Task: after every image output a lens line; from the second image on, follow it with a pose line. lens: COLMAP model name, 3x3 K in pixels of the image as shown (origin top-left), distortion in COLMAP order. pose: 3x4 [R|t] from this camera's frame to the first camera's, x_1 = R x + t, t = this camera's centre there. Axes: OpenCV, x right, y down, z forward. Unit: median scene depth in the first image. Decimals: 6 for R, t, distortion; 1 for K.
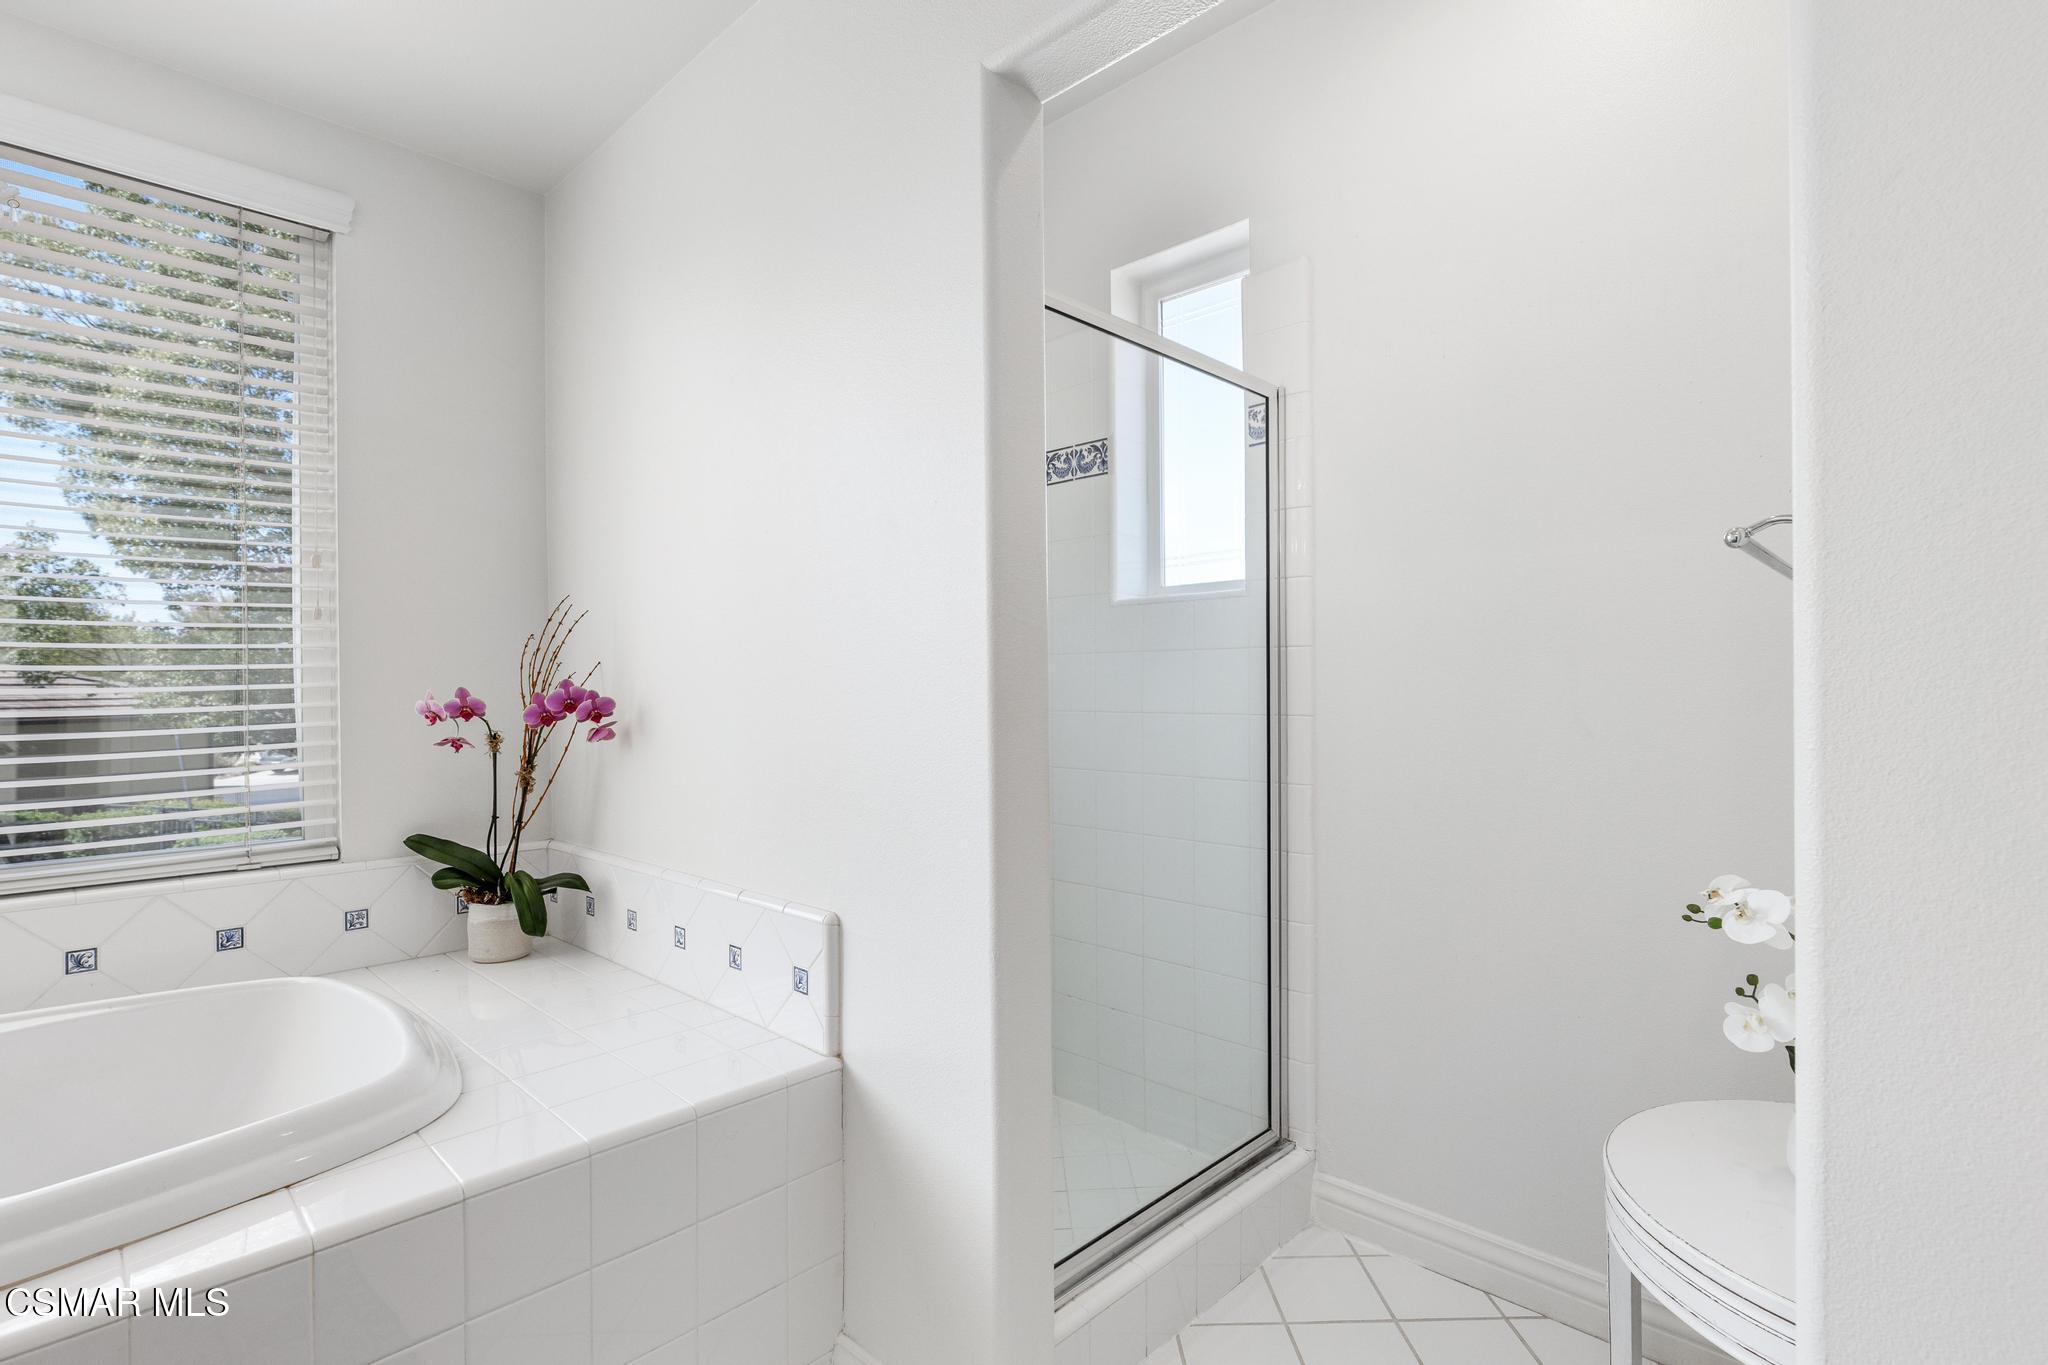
lens RADIAL K [[975.1, 0, 1043.2], [0, 975.1, 681.7], [0, 0, 1]] dist [-0.000547, -0.000307]
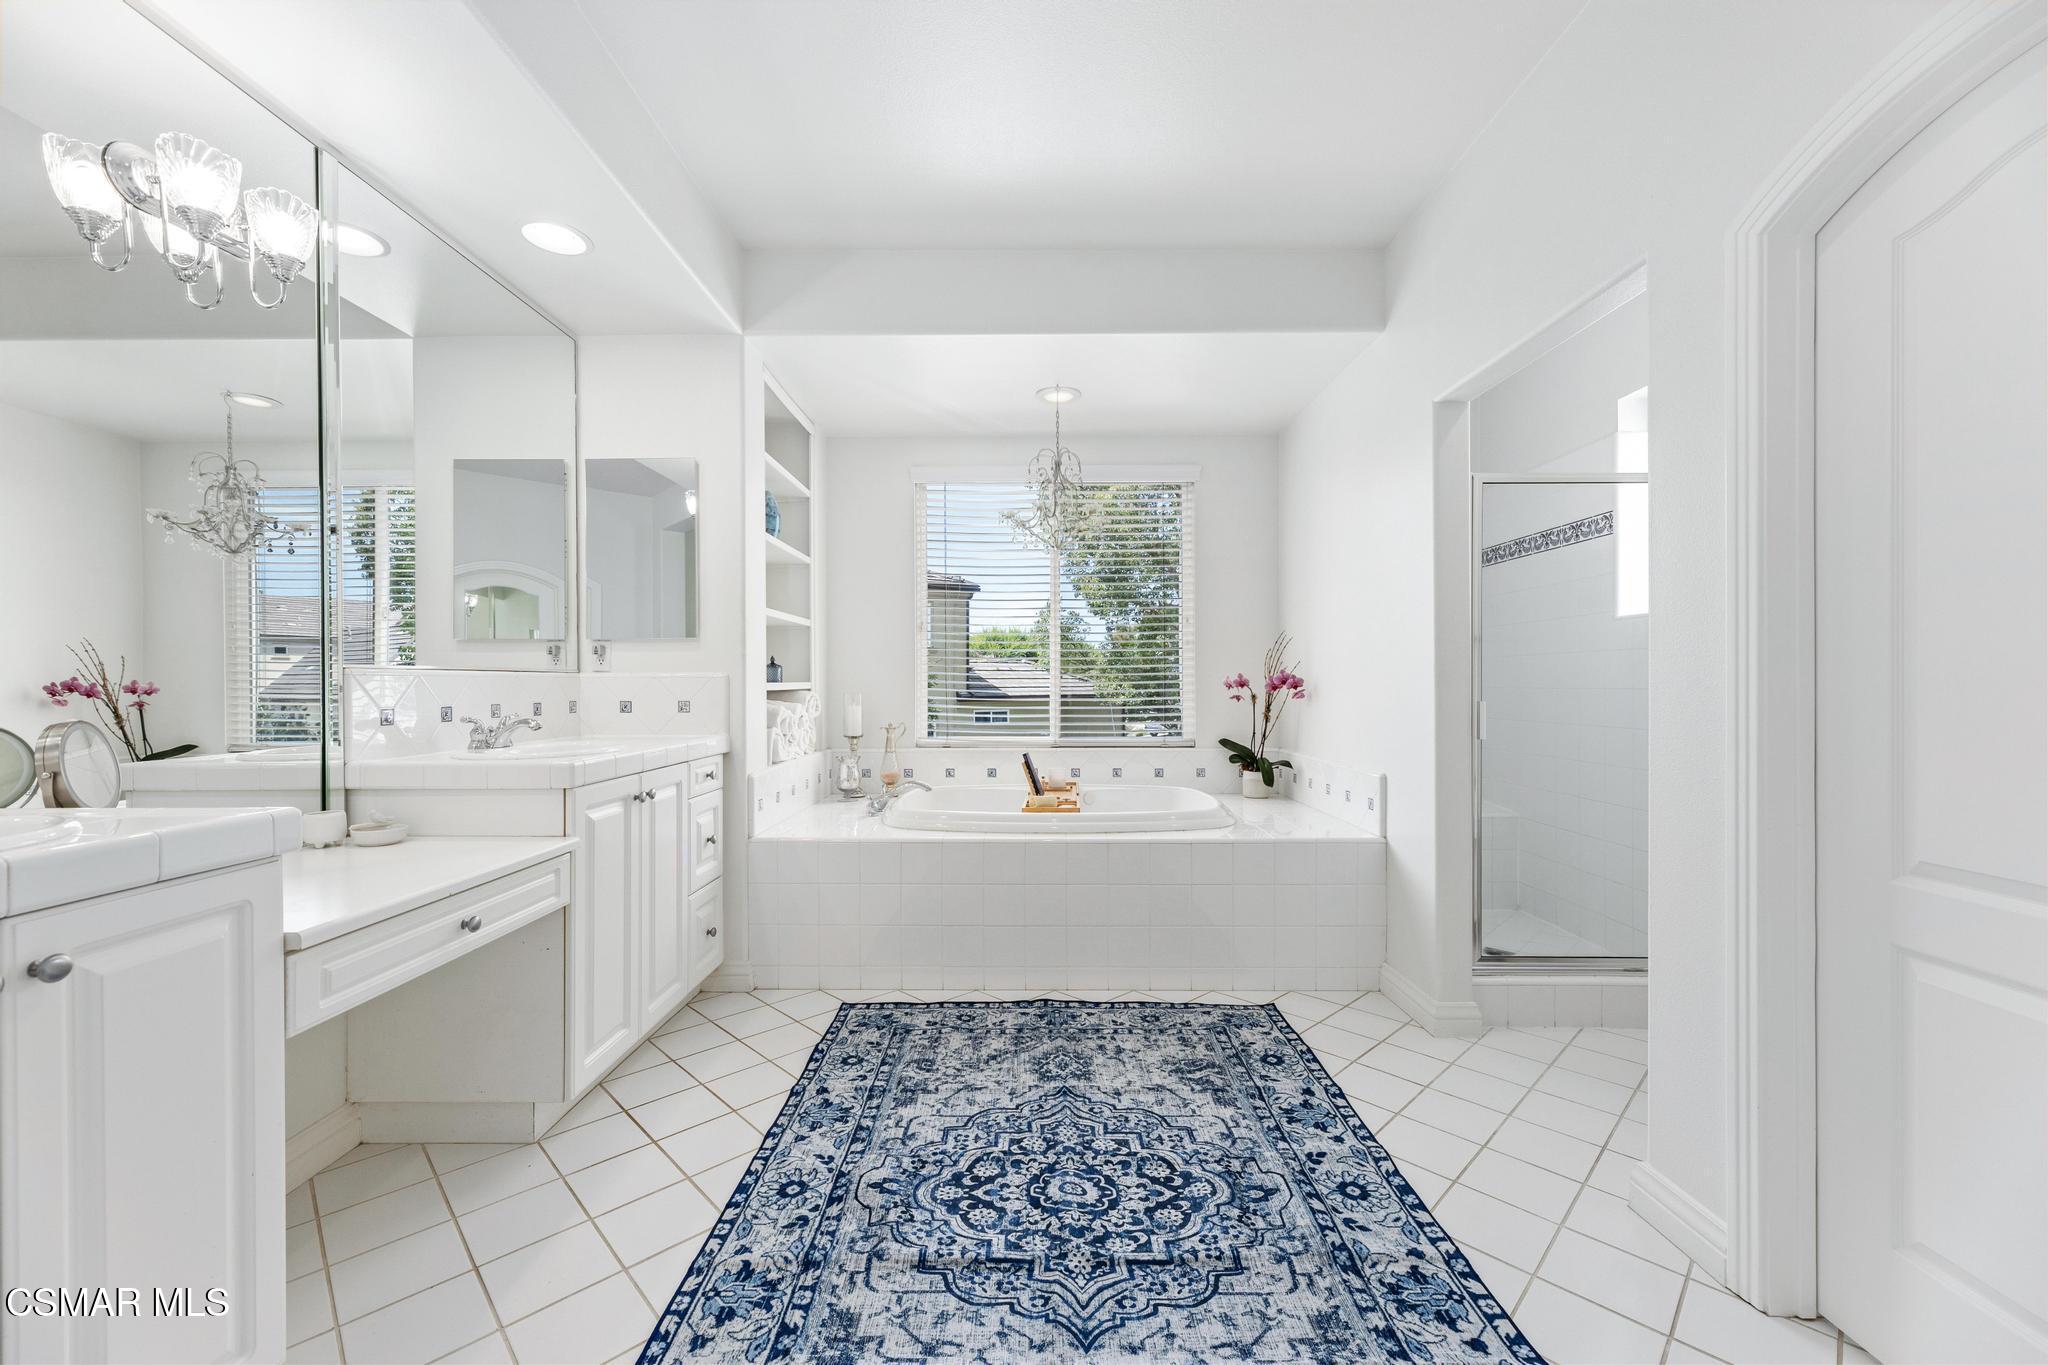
lens RADIAL K [[810.6, 0, 1017.6], [0, 810.6, 685.8], [0, 0, 1]] dist [0.000247, -0.000047]
pose [[0.672385, 0.007615, -0.740162, 0.441279], [-0.001184, 0.999957, 0.009213, 0.017439], [0.740200, -0.005318, 0.672365, -0.637567]]
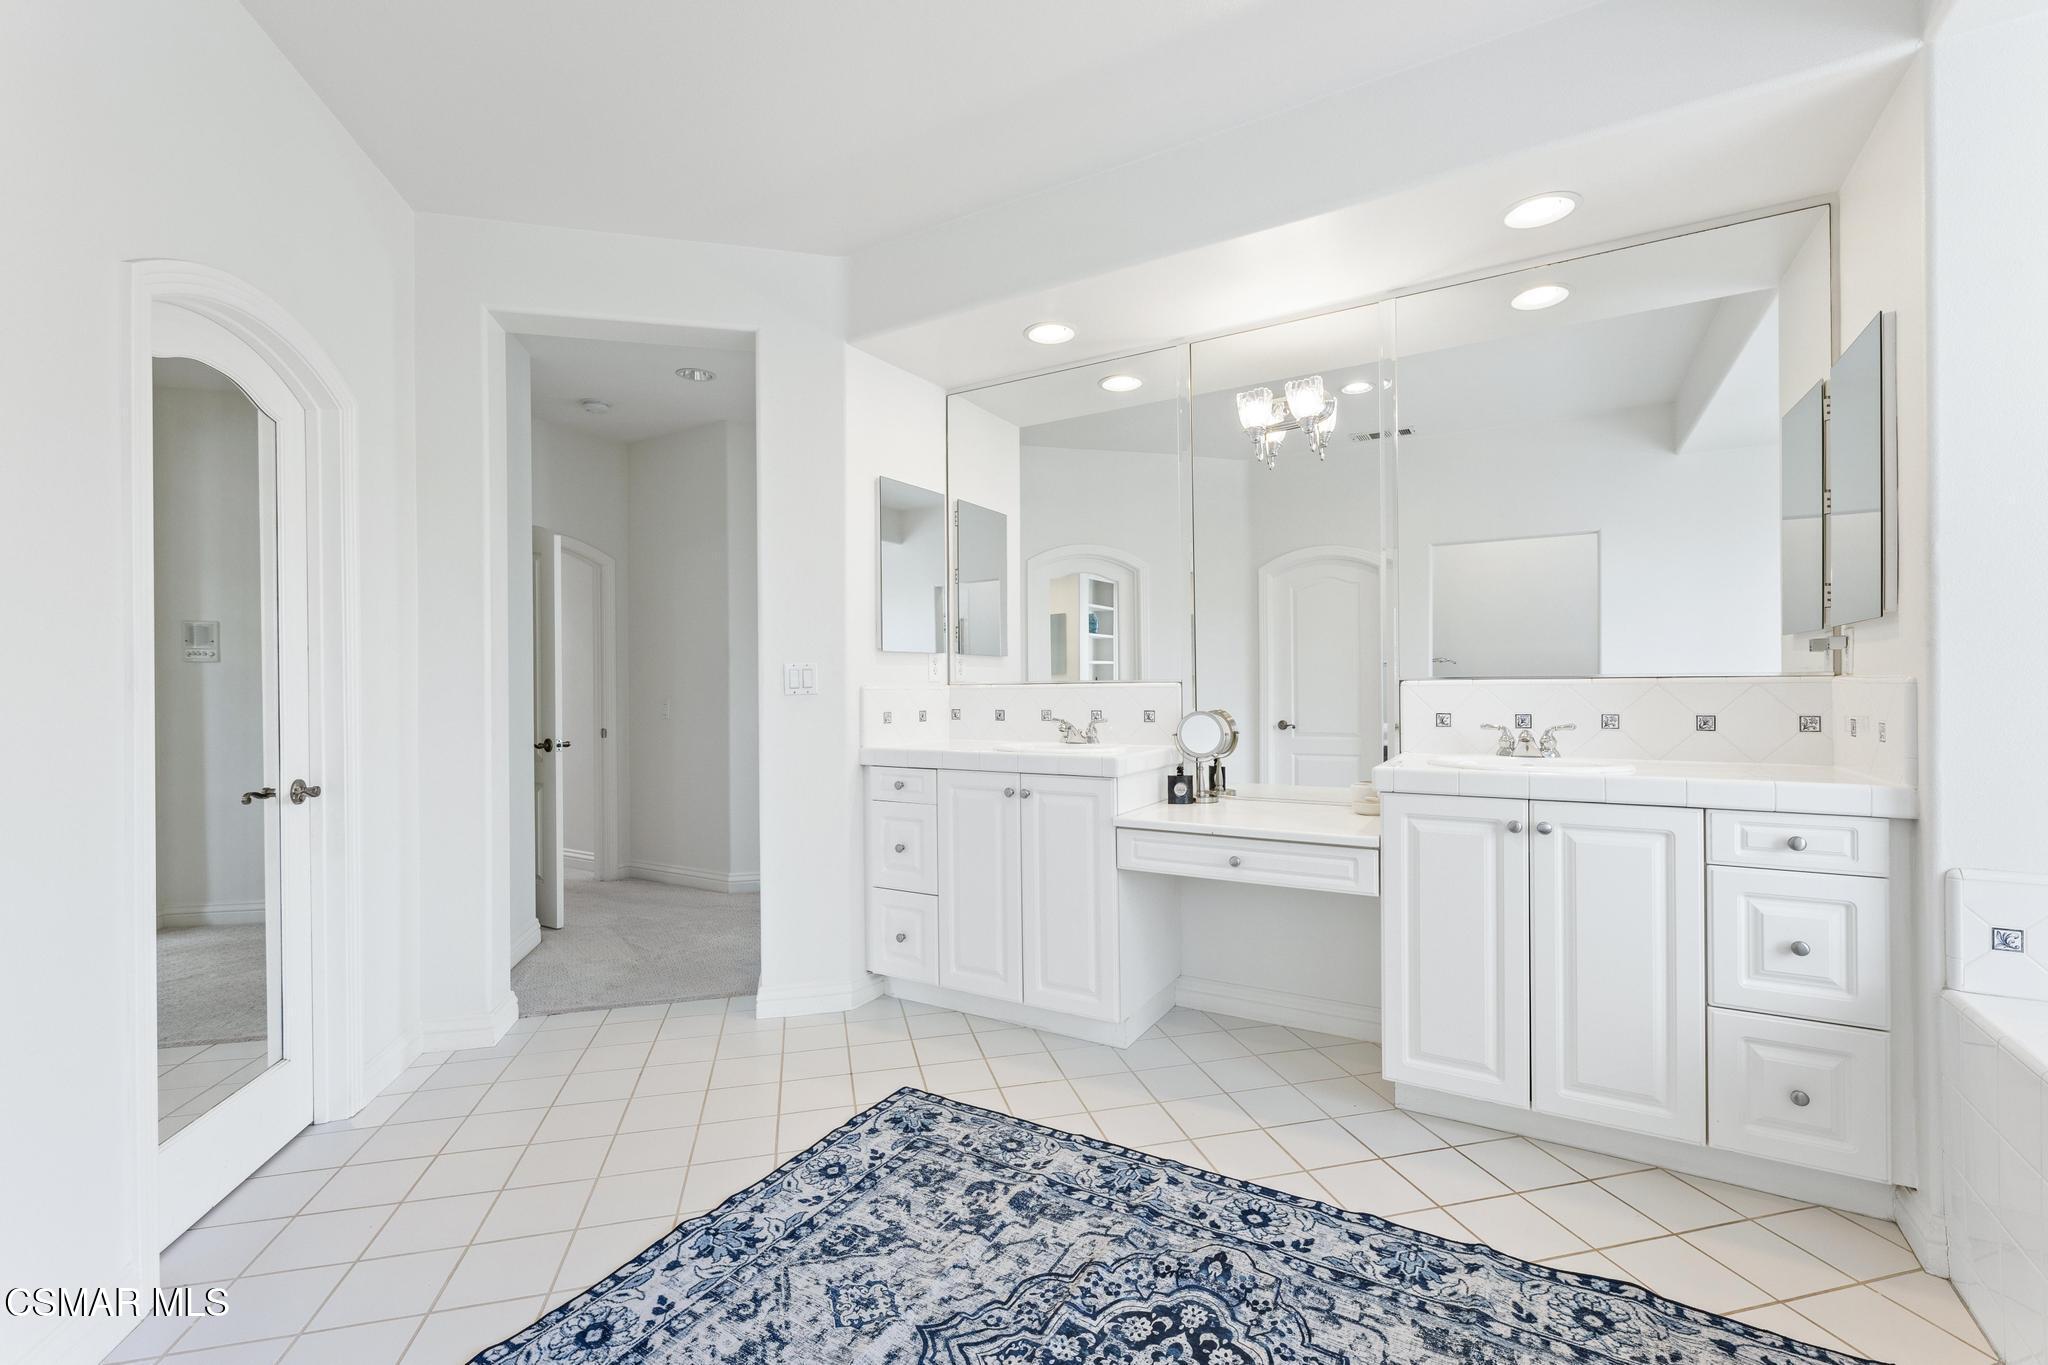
lens RADIAL K [[873.7, 0, 1033.5], [0, 873.7, 686.3], [0, 0, 1]] dist [-0.000081, -0.000182]
pose [[-0.974898, 0.016365, -0.222050, 0.075484], [0.016256, 0.999865, 0.002318, 0.003055], [0.222058, -0.001350, -0.975033, 0.556290]]
